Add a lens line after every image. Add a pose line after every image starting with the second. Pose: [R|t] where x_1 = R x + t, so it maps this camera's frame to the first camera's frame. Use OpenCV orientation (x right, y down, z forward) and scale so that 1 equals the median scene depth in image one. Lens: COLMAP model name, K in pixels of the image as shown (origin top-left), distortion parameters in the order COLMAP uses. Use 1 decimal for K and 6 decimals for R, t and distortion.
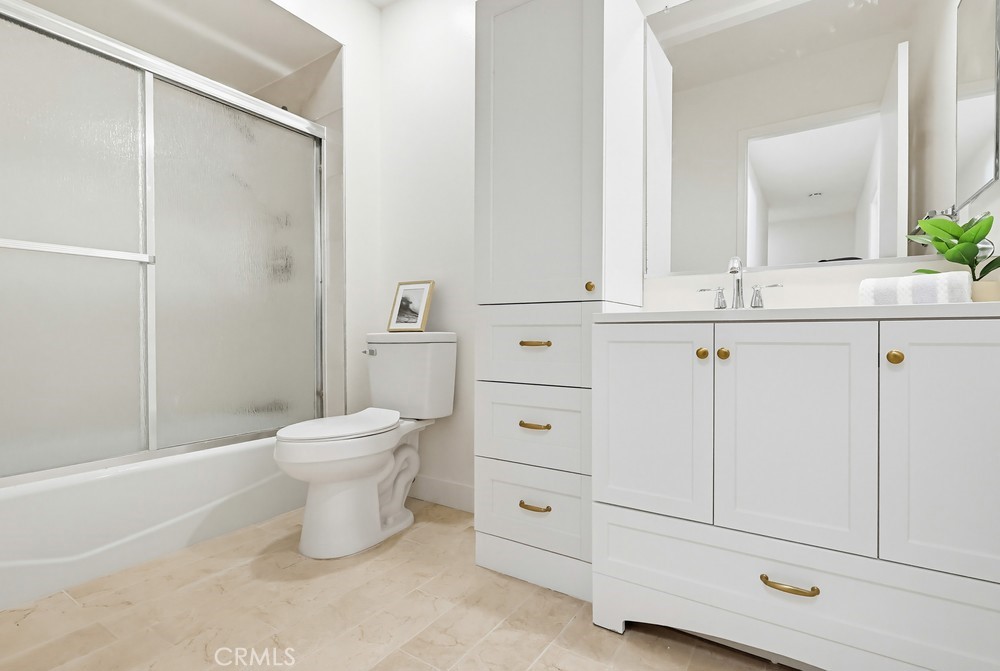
lens RADIAL K [[479.5, 0, 495.7], [0, 479.5, 337.8], [0, 0, 1]] dist [-0.003808, -0.000035]
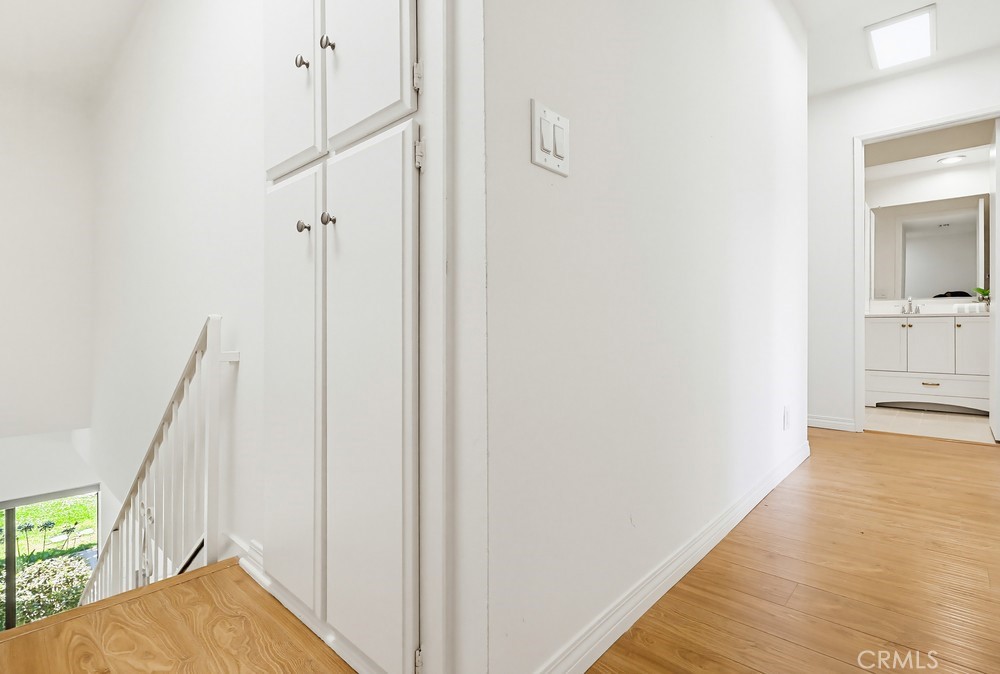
lens RADIAL K [[483.5, 0, 502.1], [0, 483.5, 330.5], [0, 0, 1]] dist [-0.012543, 0.001337]
pose [[0.986600, 0.007751, -0.162974, -1.928402], [-0.010170, 0.999850, -0.014009, 0.146589], [0.162841, 0.015479, 0.986531, -3.005821]]
